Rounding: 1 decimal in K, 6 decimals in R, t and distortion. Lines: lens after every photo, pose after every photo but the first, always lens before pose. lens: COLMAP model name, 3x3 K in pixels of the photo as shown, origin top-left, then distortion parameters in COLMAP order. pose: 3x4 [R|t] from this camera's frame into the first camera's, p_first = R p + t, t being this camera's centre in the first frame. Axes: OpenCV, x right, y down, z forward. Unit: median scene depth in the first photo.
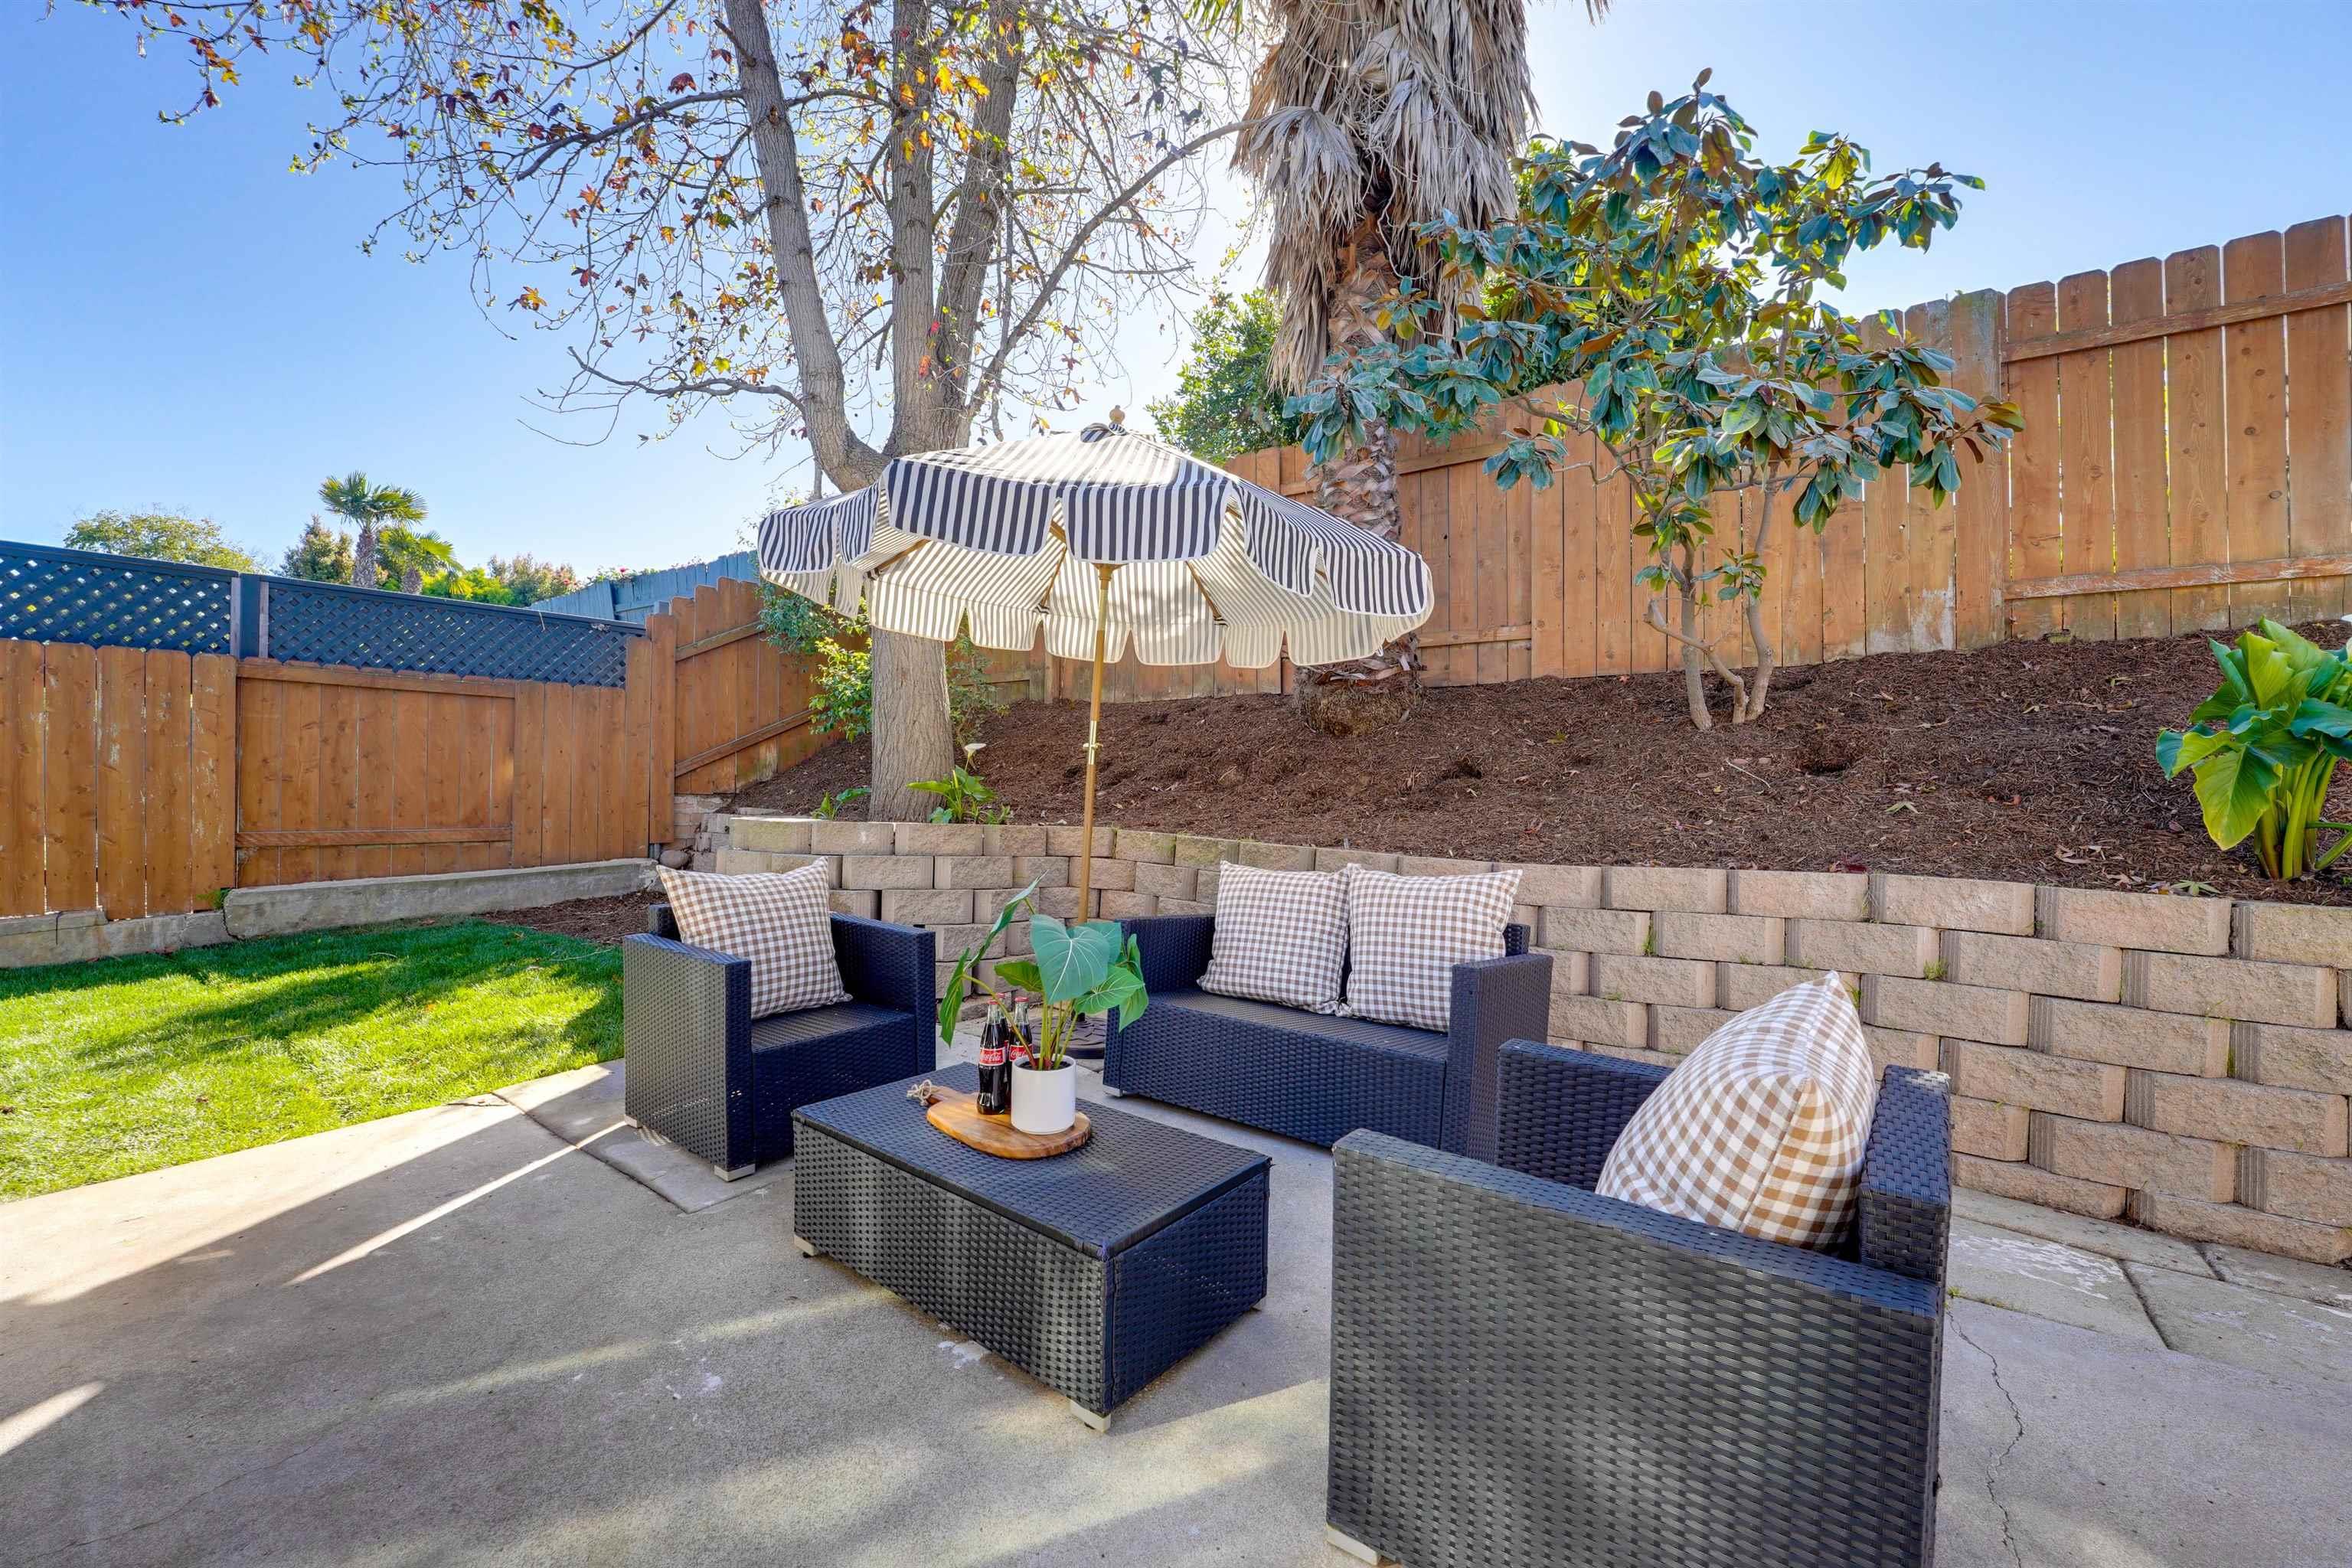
lens RADIAL K [[961.4, 0, 1170.9], [0, 961.4, 792.1], [0, 0, 1]] dist [-0.030119, 0.003546]
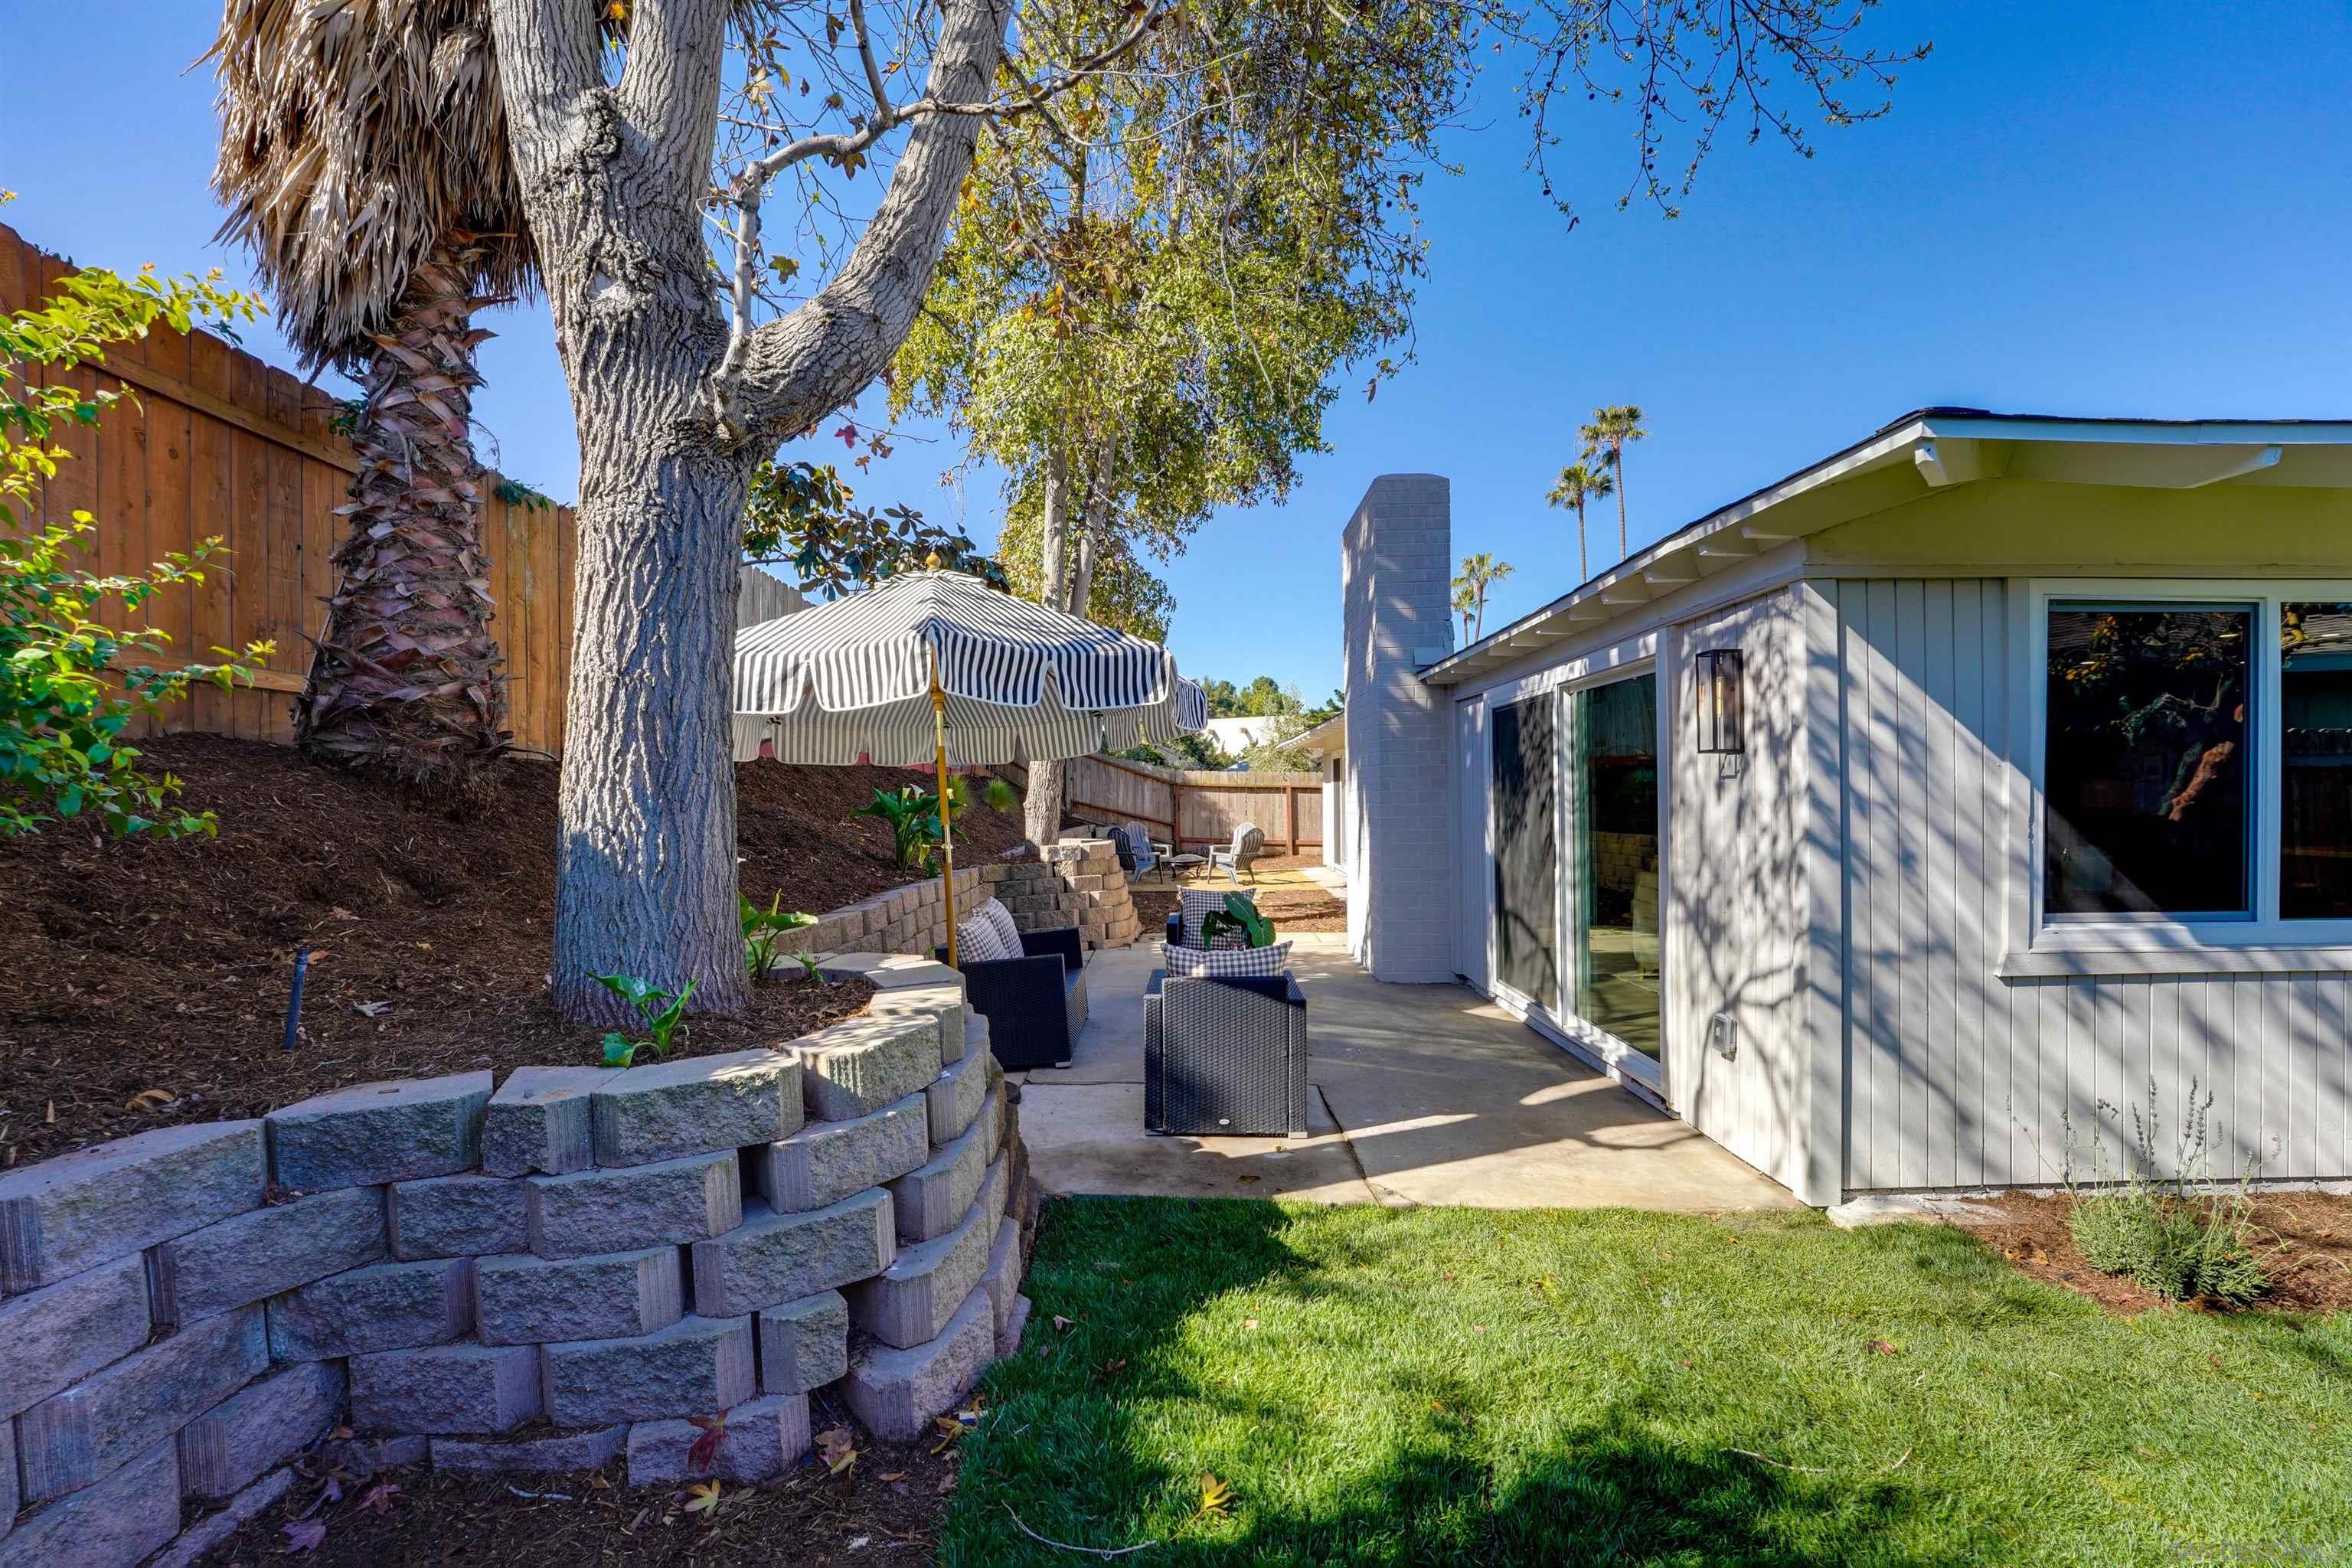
lens RADIAL K [[961.4, 0, 1170.8], [0, 961.4, 789.7], [0, 0, 1]] dist [-0.030119, 0.003546]
pose [[-0.615634, 0.003673, 0.788024, -1.457586], [0.013353, 0.999894, 0.005771, -0.151457], [-0.787919, 0.014075, -0.615618, 1.899297]]
